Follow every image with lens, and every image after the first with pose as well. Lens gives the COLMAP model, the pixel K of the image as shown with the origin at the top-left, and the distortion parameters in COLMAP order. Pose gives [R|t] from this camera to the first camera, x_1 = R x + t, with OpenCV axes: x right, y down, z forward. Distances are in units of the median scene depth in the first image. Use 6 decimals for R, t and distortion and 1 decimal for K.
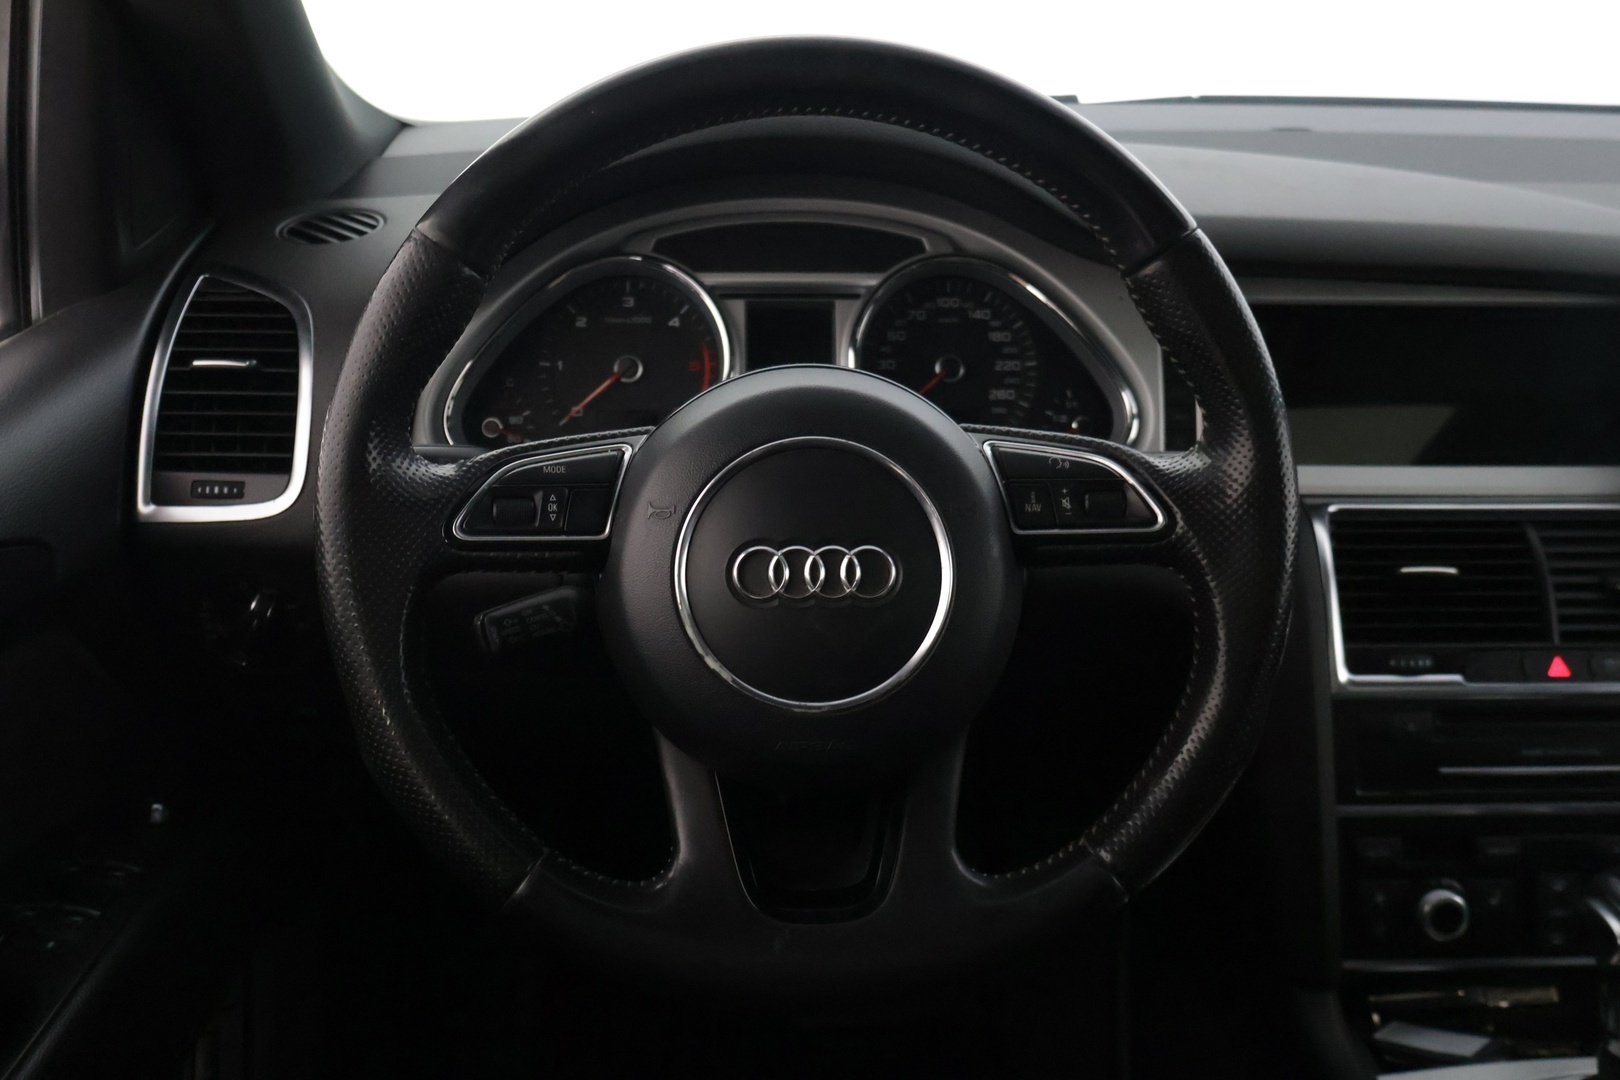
lens RADIAL K [[1481.2, 0, 806.9], [0, 1481.2, 539.0], [0, 0, 1]] dist [0.015522, 0.000000]
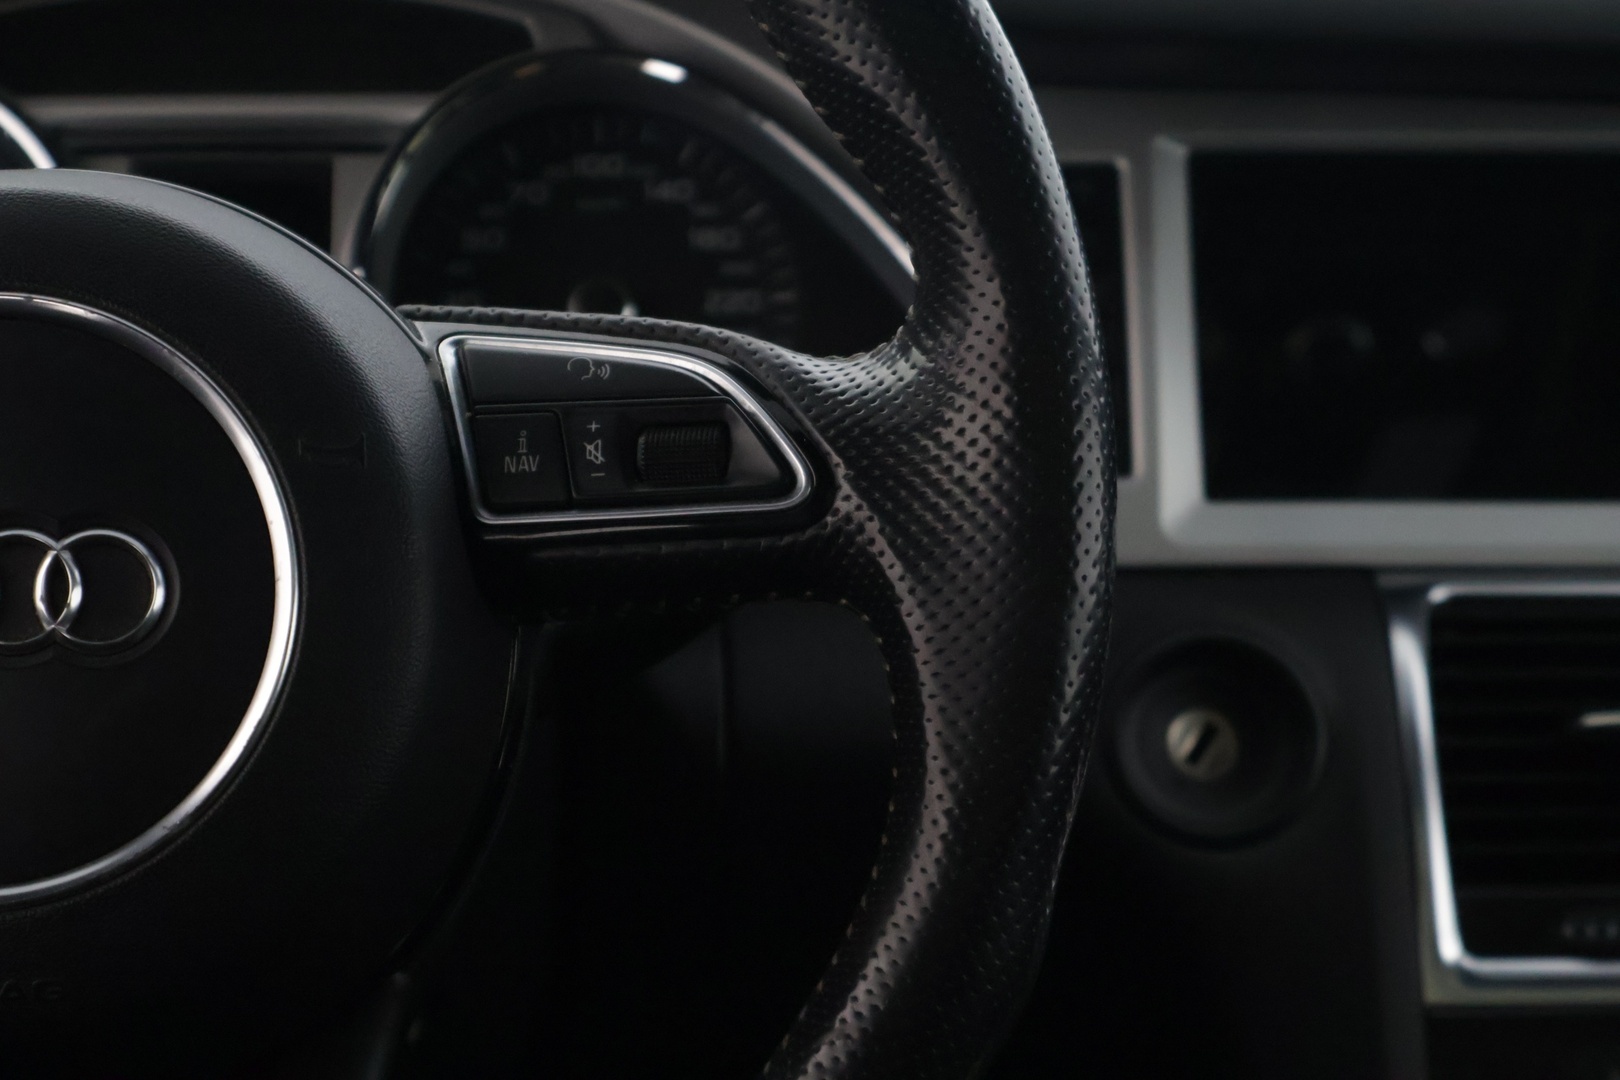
lens RADIAL K [[3389.3, 0, 821.3], [0, 3389.3, 547.4], [0, 0, 1]] dist [0.049988, 0.000000]
pose [[0.999913, -0.013025, 0.002010, 0.175978], [0.013177, 0.990866, -0.134203, 0.103033], [-0.000244, 0.134218, 0.990952, -0.000290]]
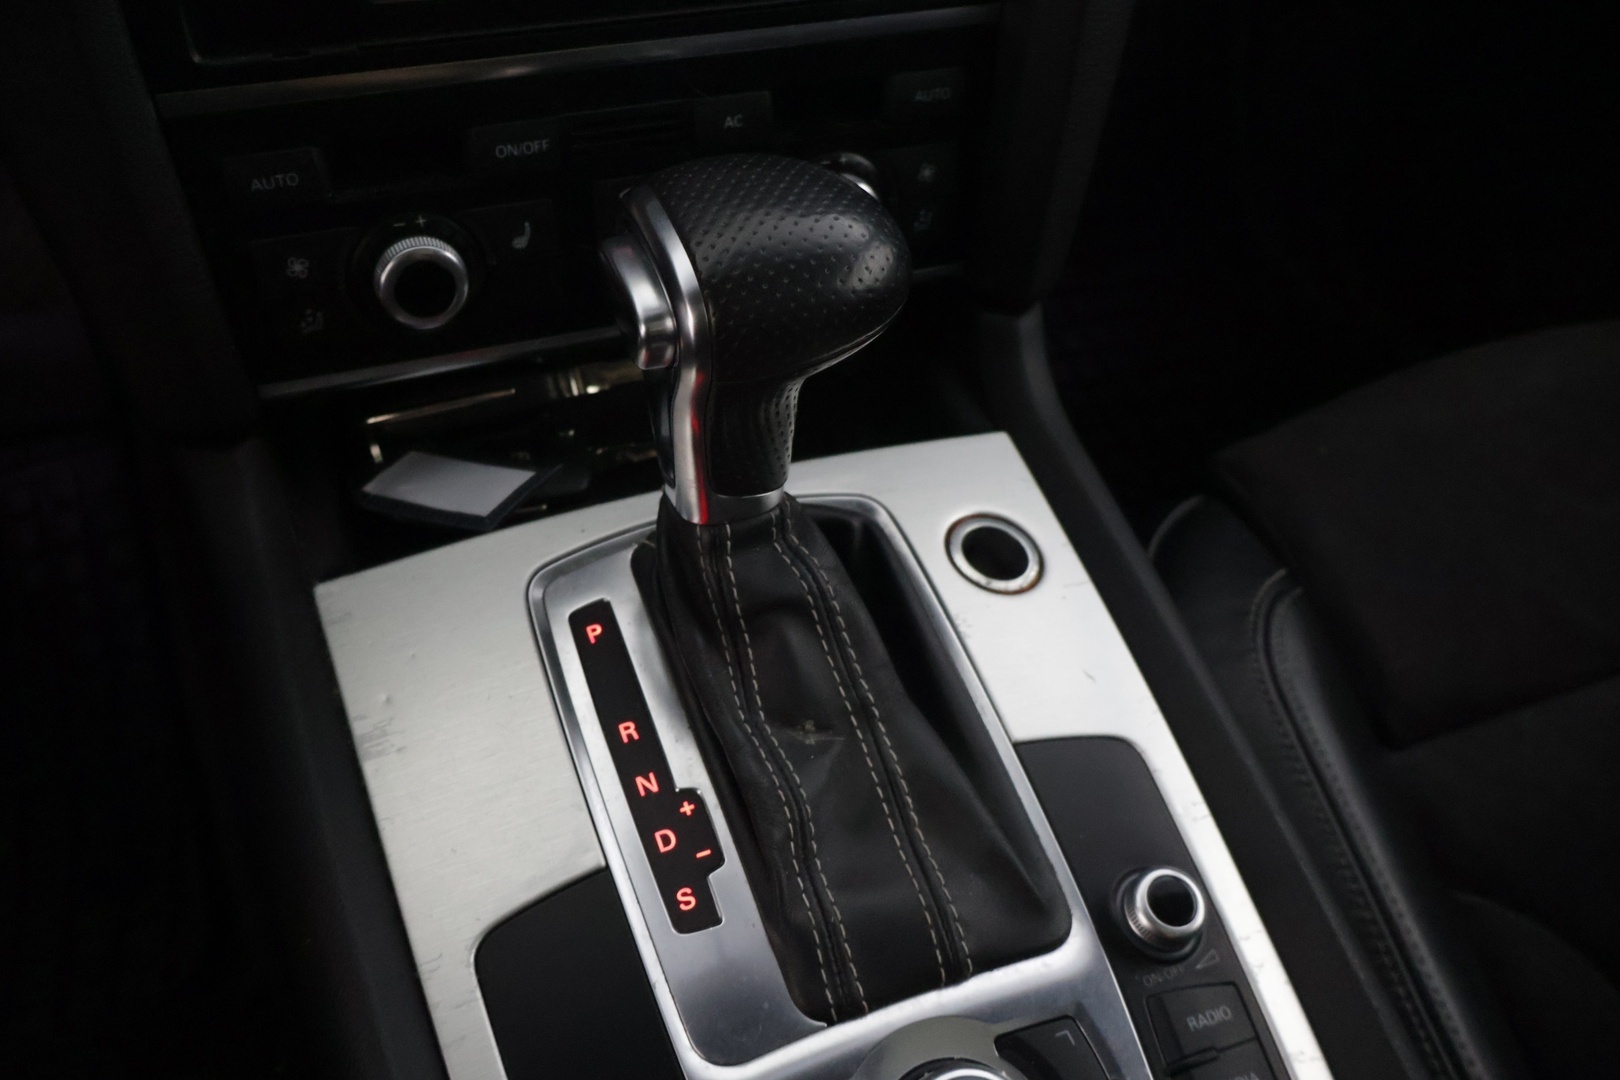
lens RADIAL K [[1385.7, 0, 804.2], [0, 1385.7, 535.2], [0, 0, 1]] dist [-0.008005, 0.017033]
pose [[0.941128, -0.192753, 0.277713, 0.400462], [0.030330, 0.866346, 0.498522, 0.086612], [-0.336687, -0.460750, 0.821189, 0.499900]]
